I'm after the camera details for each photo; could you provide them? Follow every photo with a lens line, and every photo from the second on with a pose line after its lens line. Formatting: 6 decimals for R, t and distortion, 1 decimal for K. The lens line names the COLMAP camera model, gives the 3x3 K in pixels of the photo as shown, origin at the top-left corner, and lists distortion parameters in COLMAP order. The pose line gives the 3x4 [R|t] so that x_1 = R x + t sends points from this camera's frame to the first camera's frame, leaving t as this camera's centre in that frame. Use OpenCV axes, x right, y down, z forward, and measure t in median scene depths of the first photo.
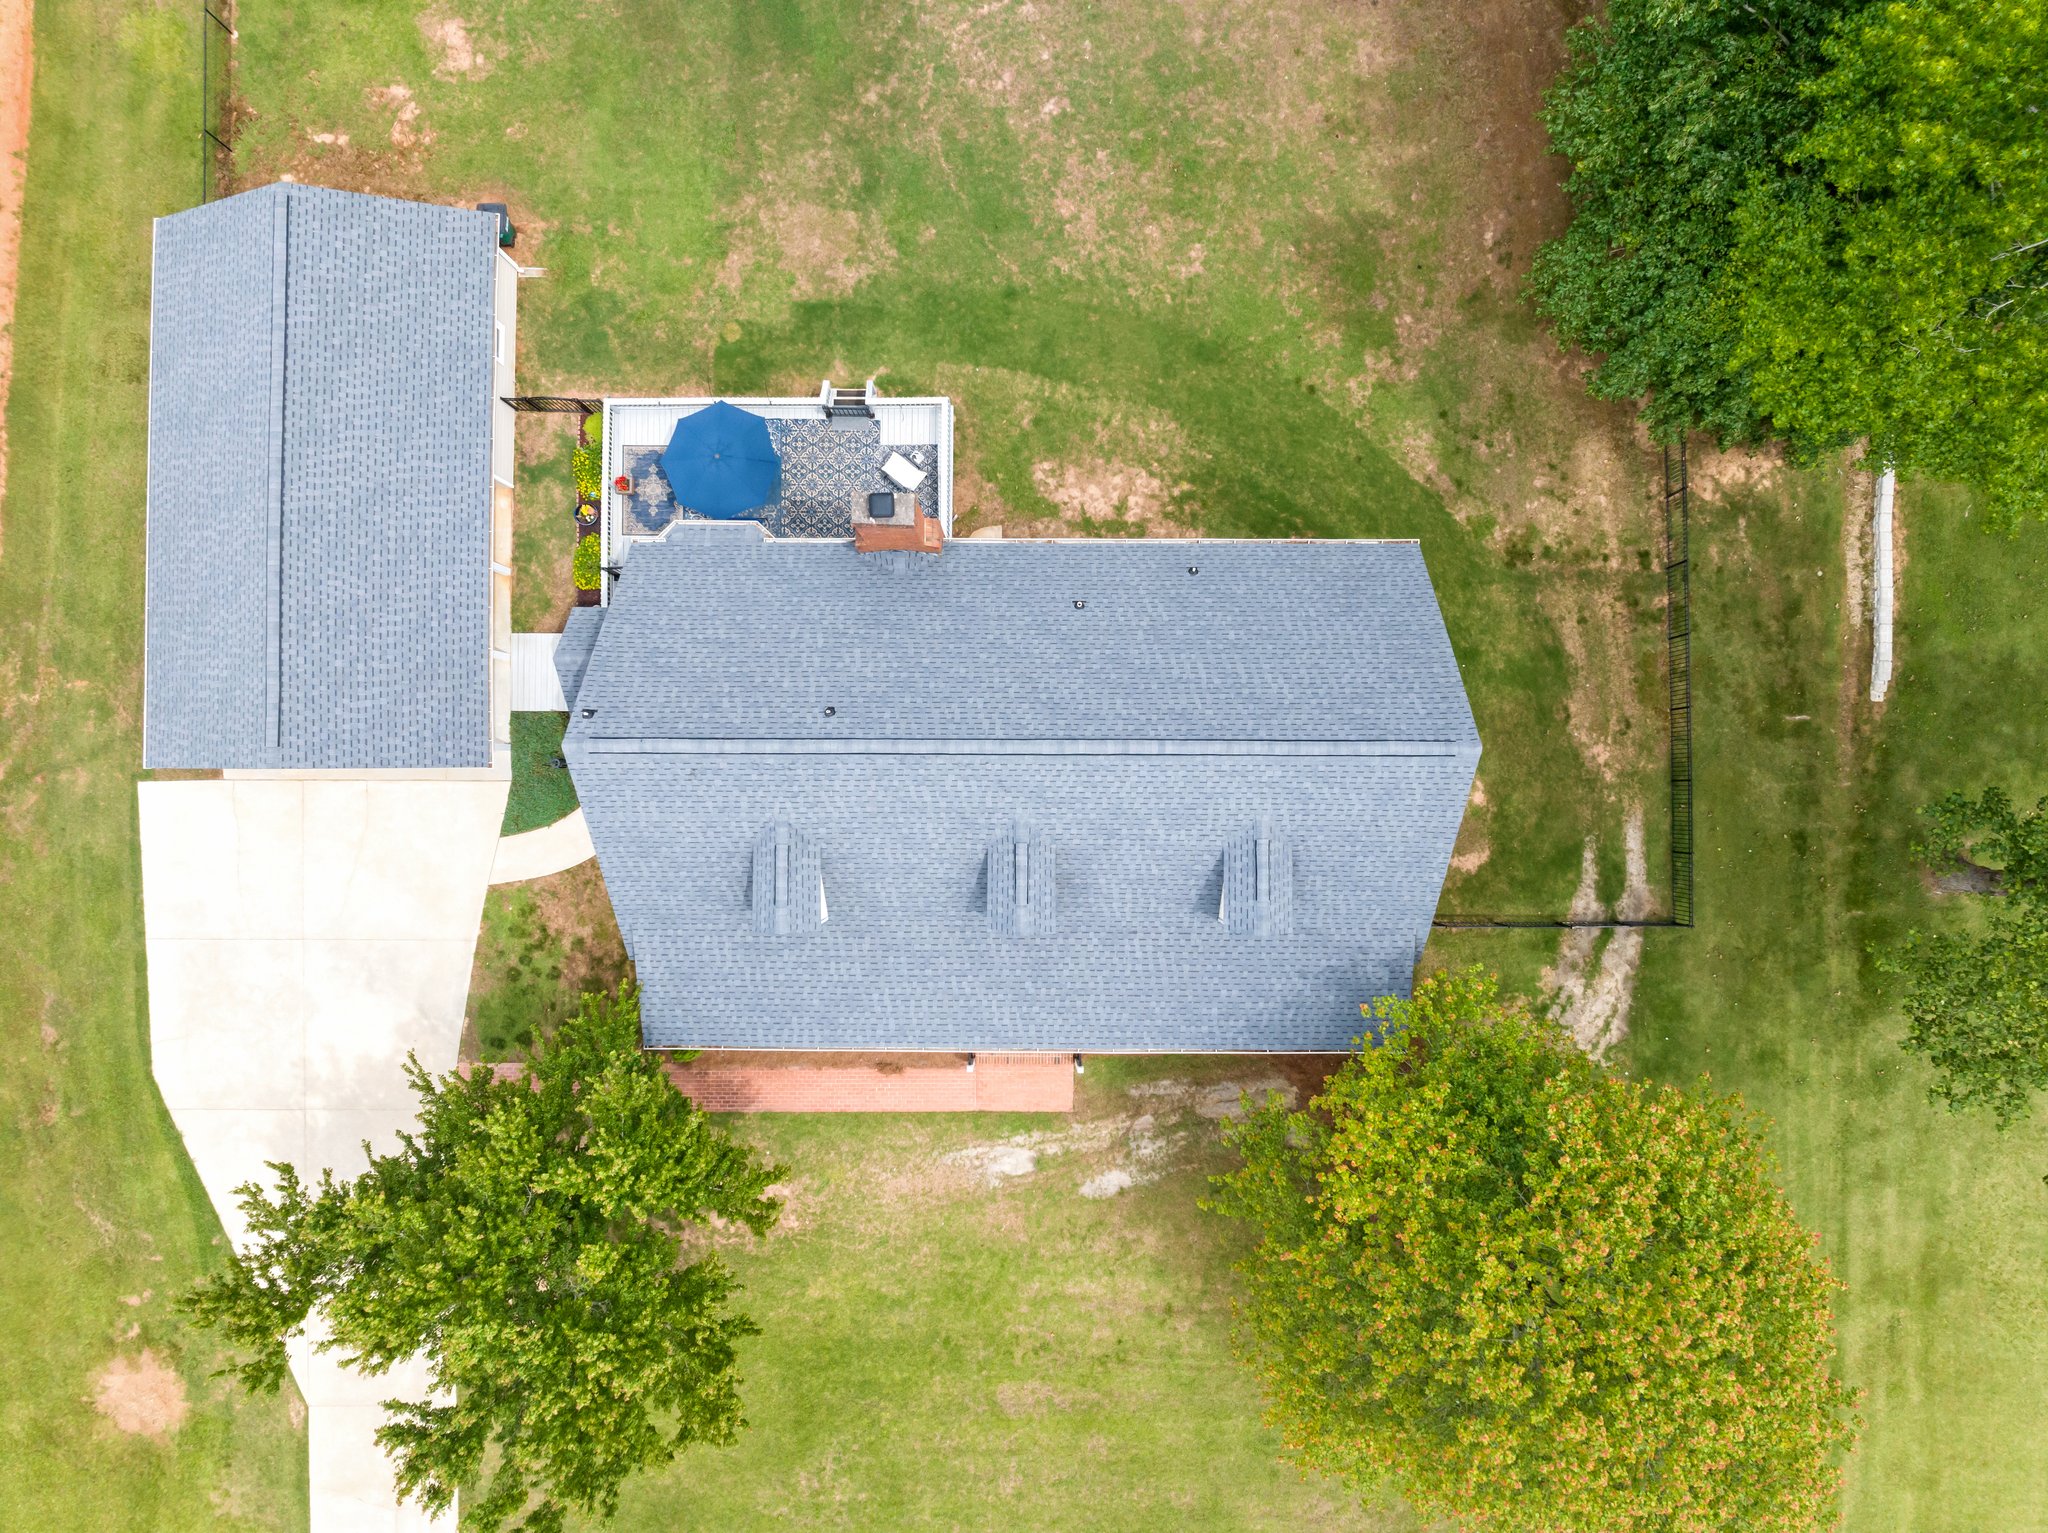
lens RADIAL K [[1436.0, 0, 1028.1], [0, 1436.0, 762.3], [0, 0, 1]] dist [-0.036042, -0.005309]
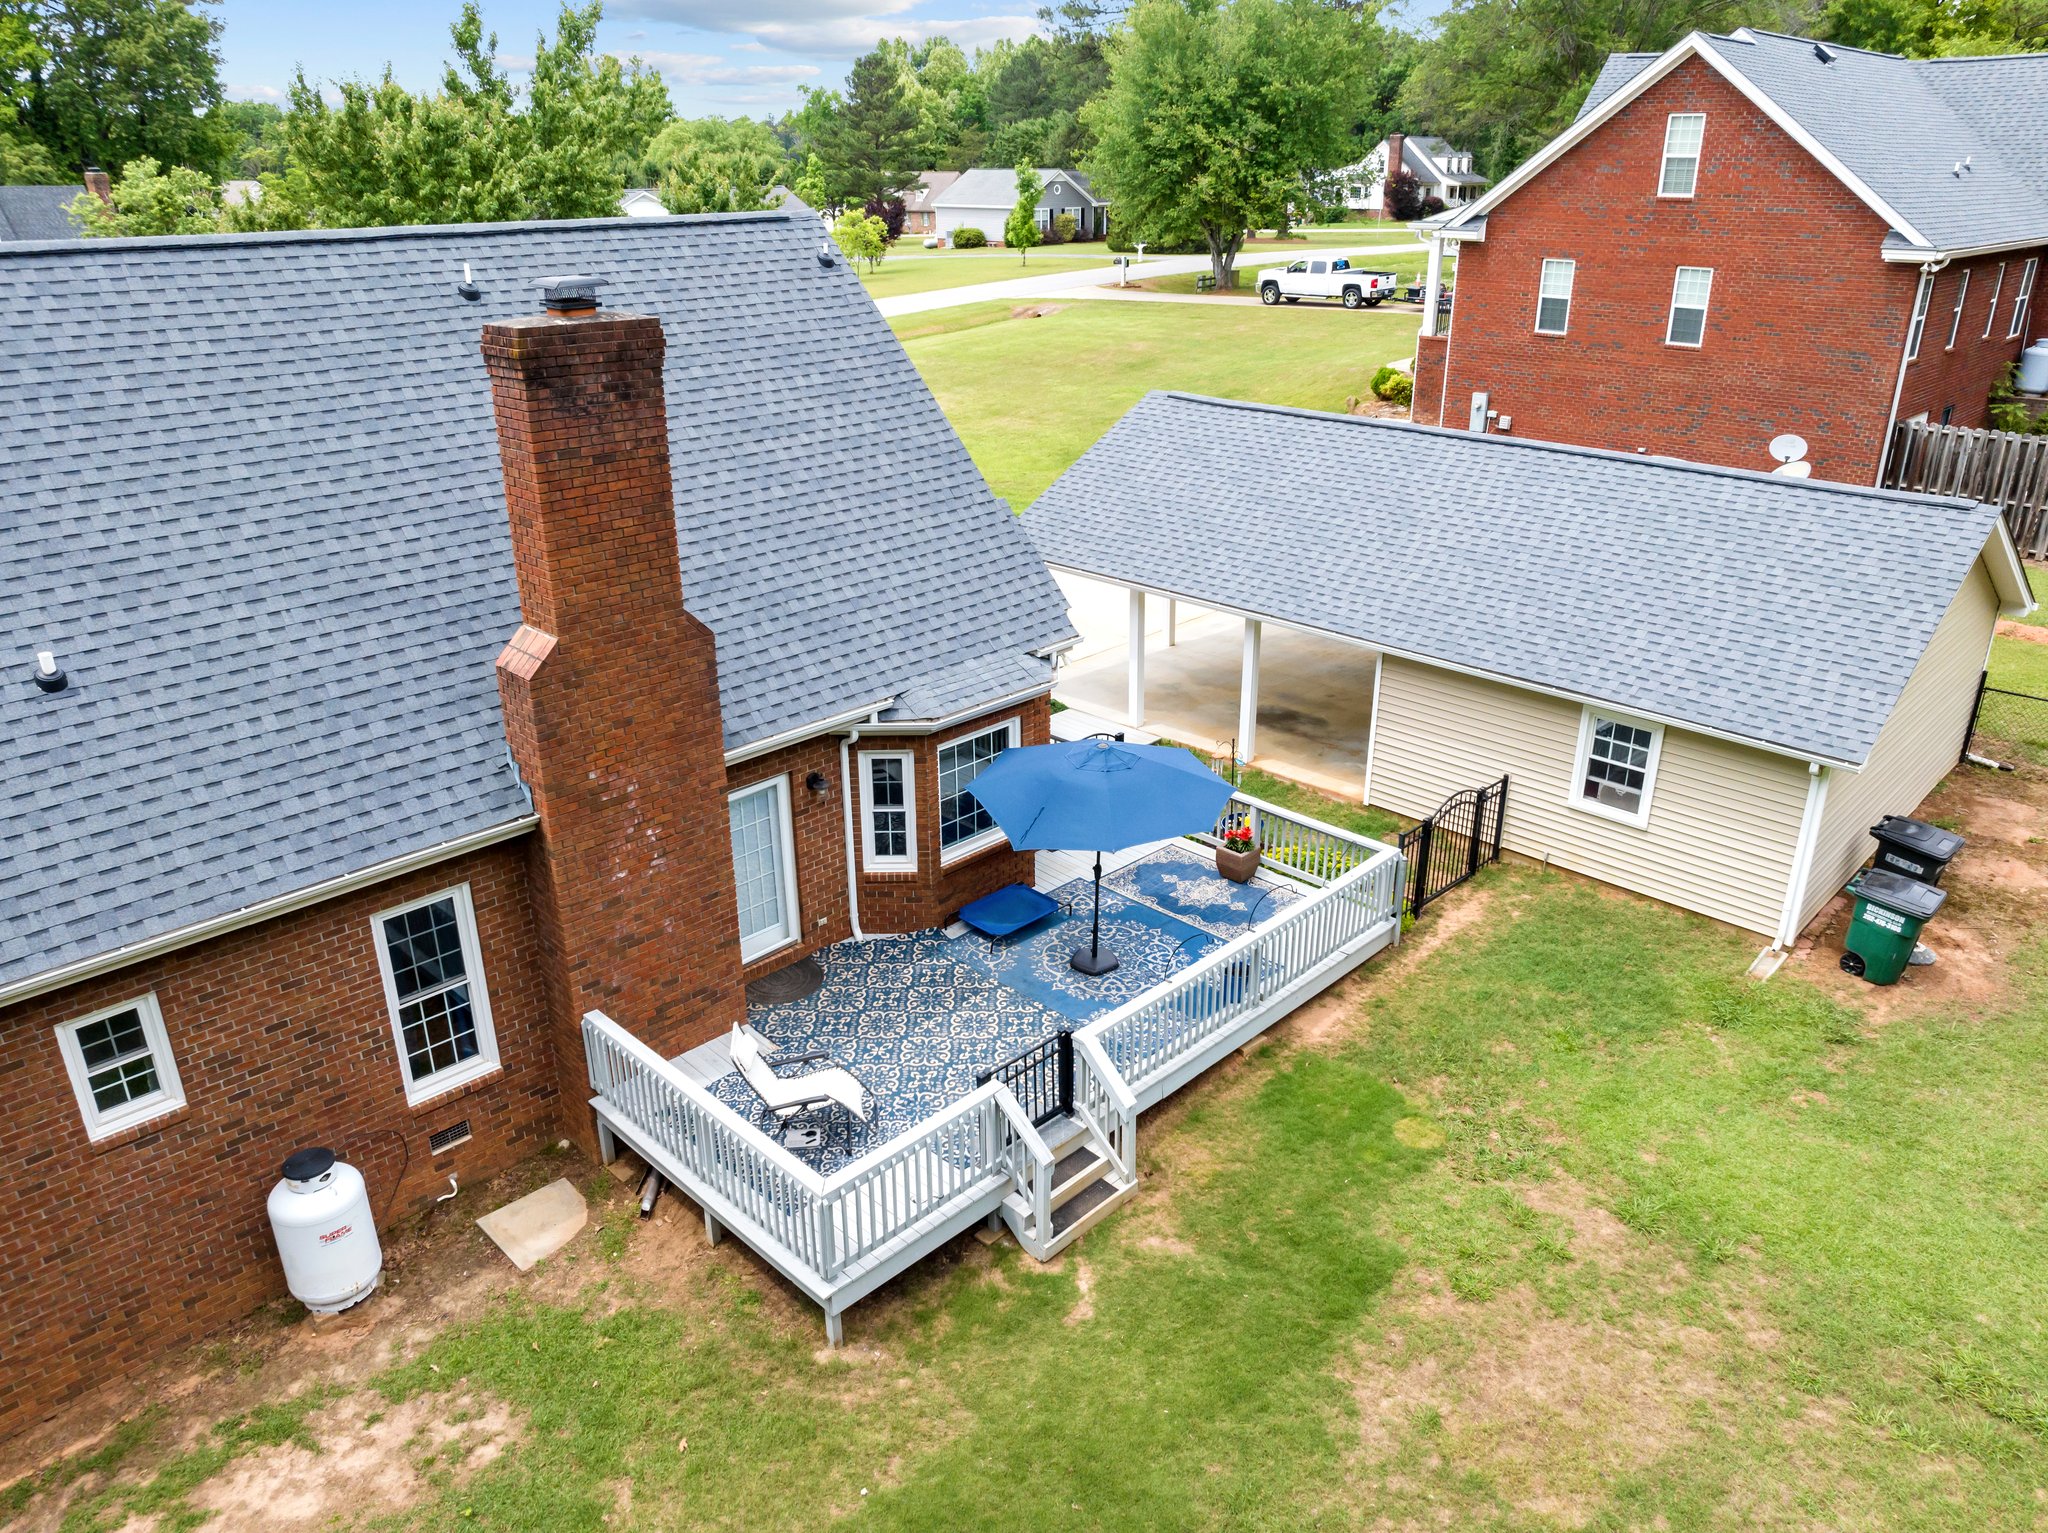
lens RADIAL K [[1436.0, 0, 1028.1], [0, 1436.0, 762.3], [0, 0, 1]] dist [-0.036042, -0.005309]
pose [[-0.701041, 0.281385, -0.655259, 0.089138], [-0.712813, -0.249463, 0.655490, -0.457198], [0.020982, 0.926602, 0.375458, 0.772142]]
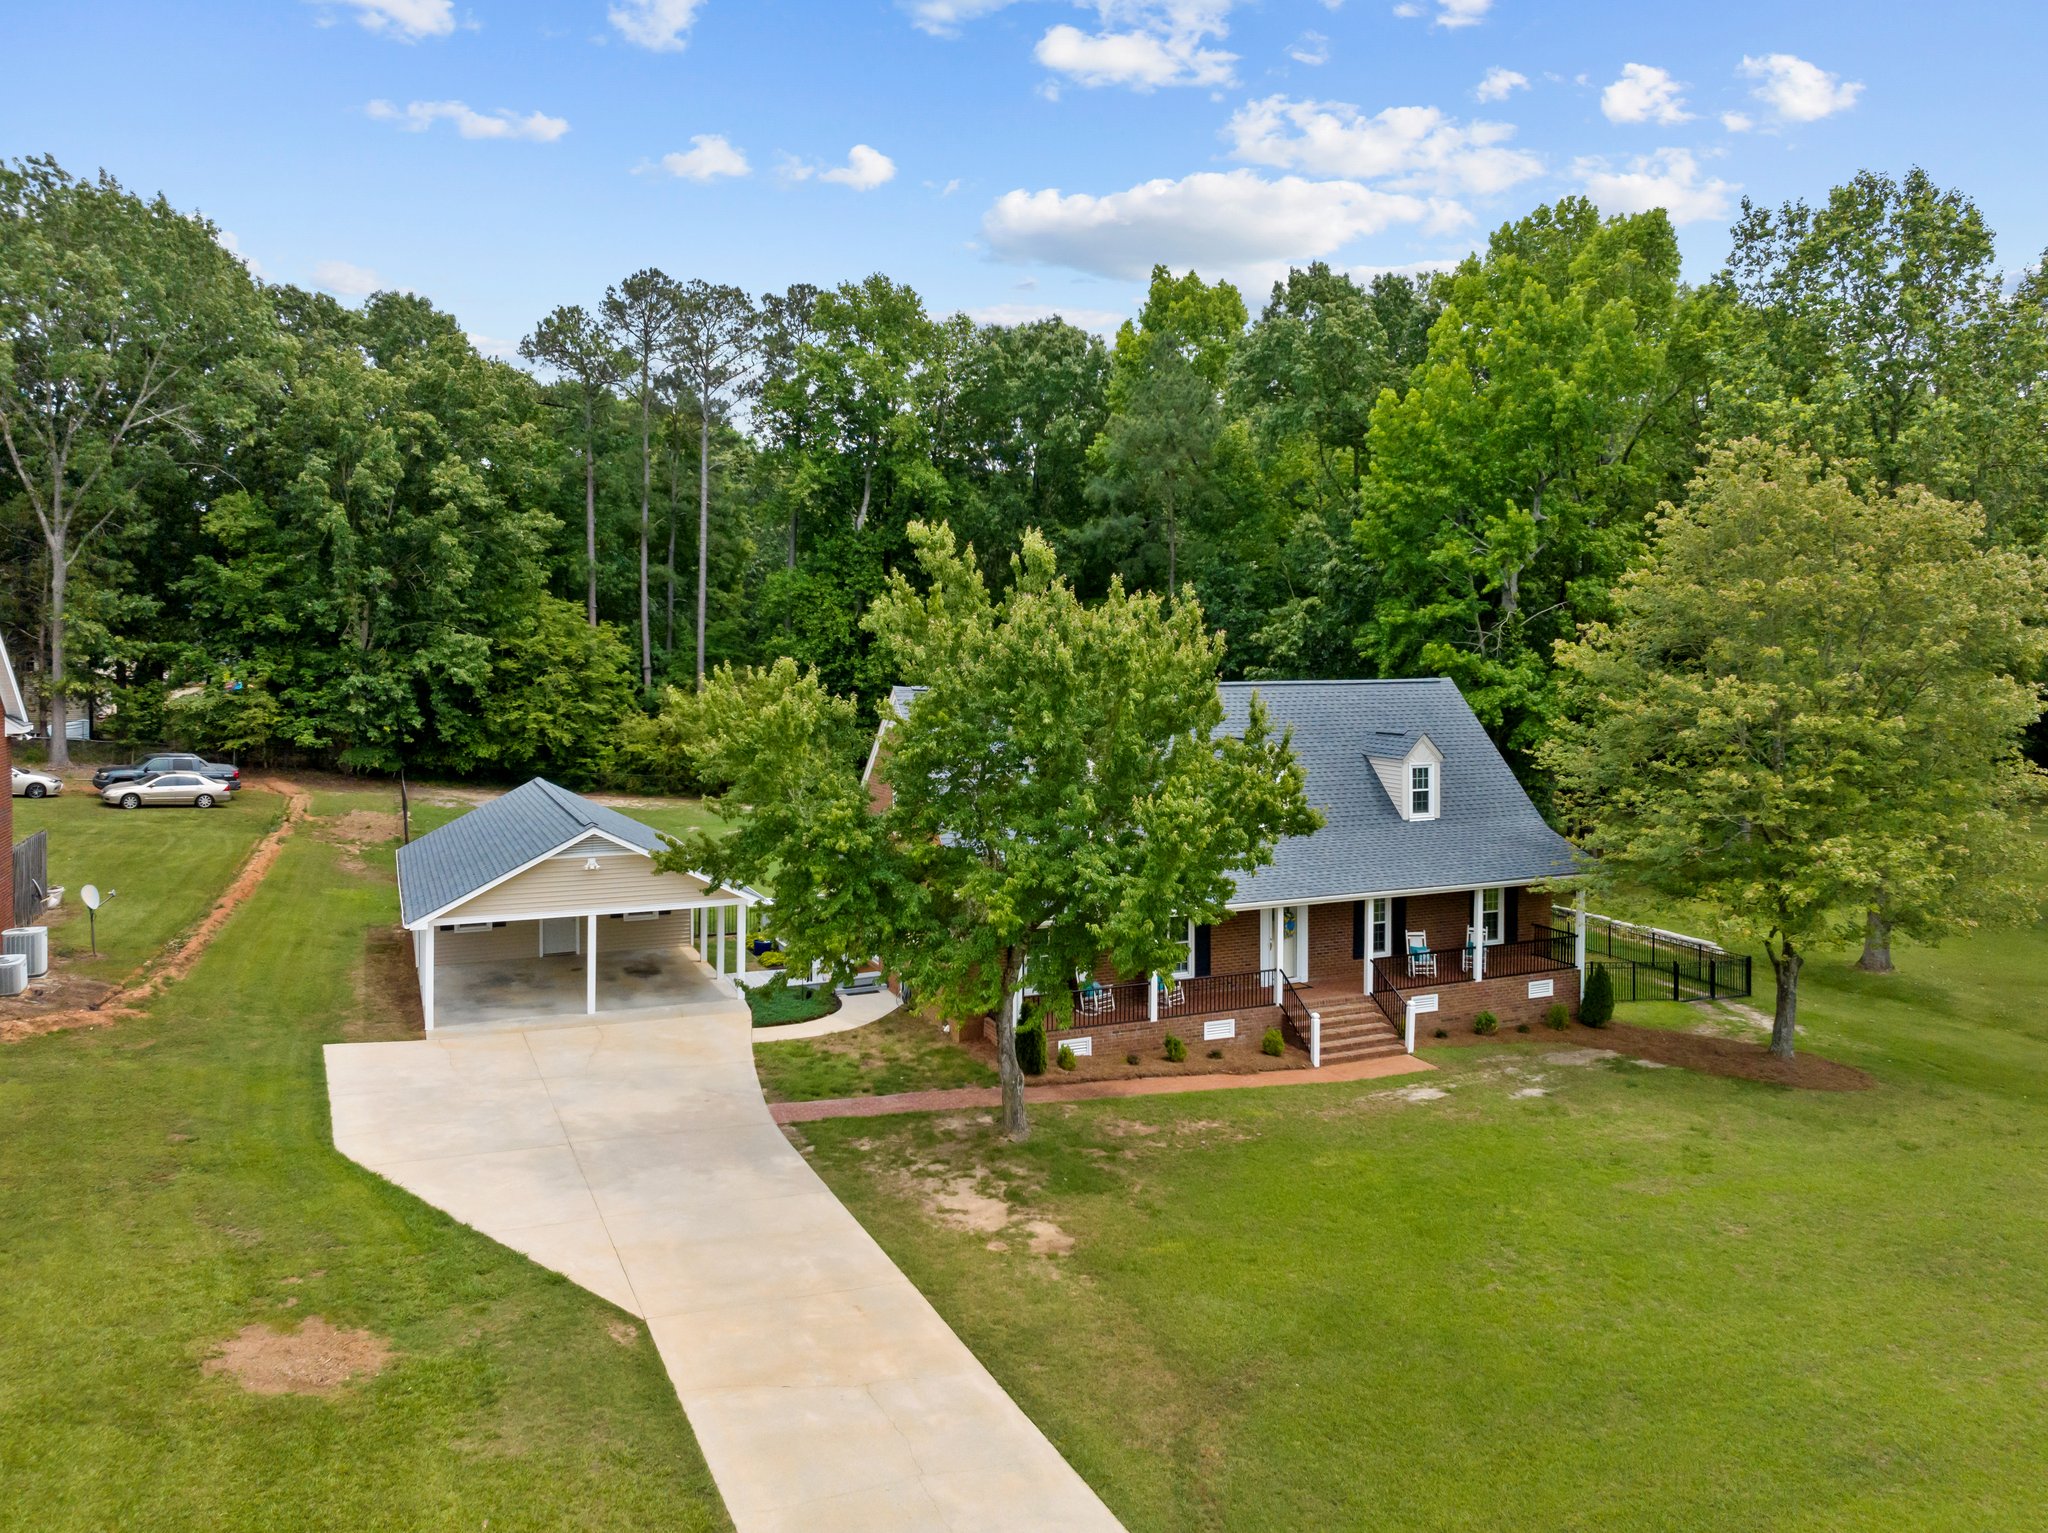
lens RADIAL K [[1476.0, 0, 1014.4], [0, 1476.0, 648.8], [0, 0, 1]] dist [-0.036633, -0.003642]
pose [[0.916246, 0.003246, 0.400603, -0.596785], [0.400388, 0.026330, -0.915967, 0.991974], [-0.013521, 0.999648, 0.022825, 0.725915]]
